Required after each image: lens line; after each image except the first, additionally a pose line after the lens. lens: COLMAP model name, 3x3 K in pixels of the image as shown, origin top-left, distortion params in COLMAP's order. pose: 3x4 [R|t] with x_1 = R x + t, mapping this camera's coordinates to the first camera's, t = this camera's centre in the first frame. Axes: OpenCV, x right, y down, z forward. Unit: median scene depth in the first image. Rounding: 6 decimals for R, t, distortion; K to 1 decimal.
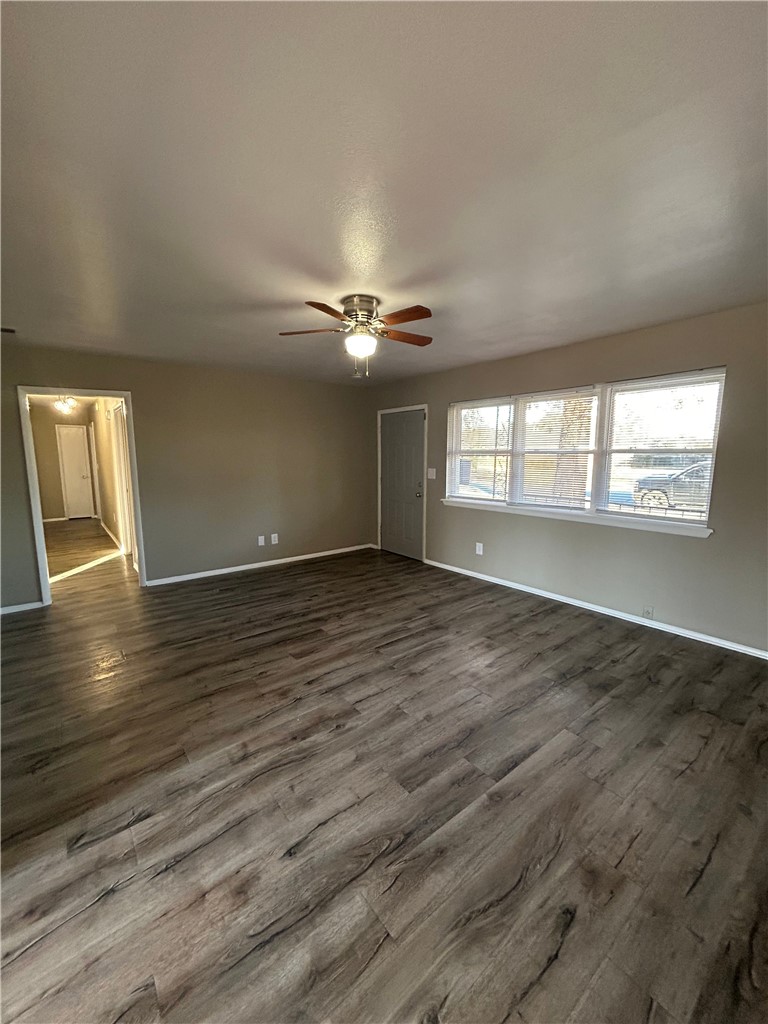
lens RADIAL K [[411.0, 0, 385.8], [0, 411.0, 511.3], [0, 0, 1]] dist [-0.001867, 0.000080]
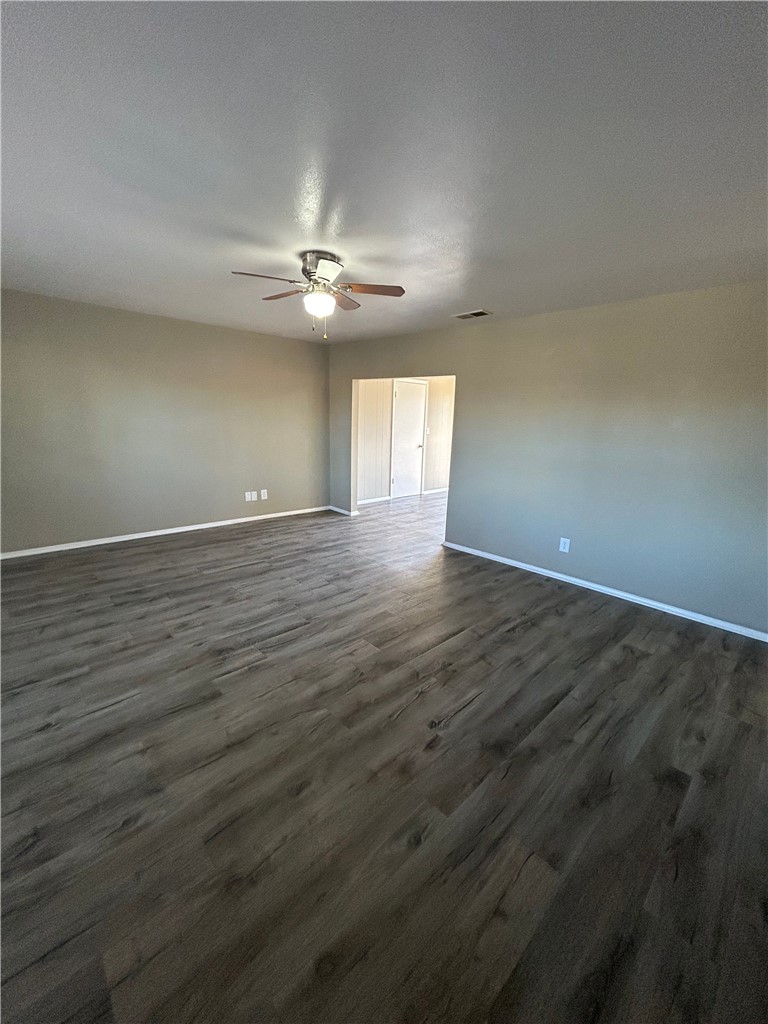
lens RADIAL K [[411.0, 0, 385.8], [0, 411.0, 511.3], [0, 0, 1]] dist [-0.001867, 0.000080]
pose [[-0.995725, -0.008206, -0.092002, -0.106673], [-0.040873, 0.932365, 0.359201, -0.244282], [0.082832, 0.361426, -0.928714, 1.730505]]
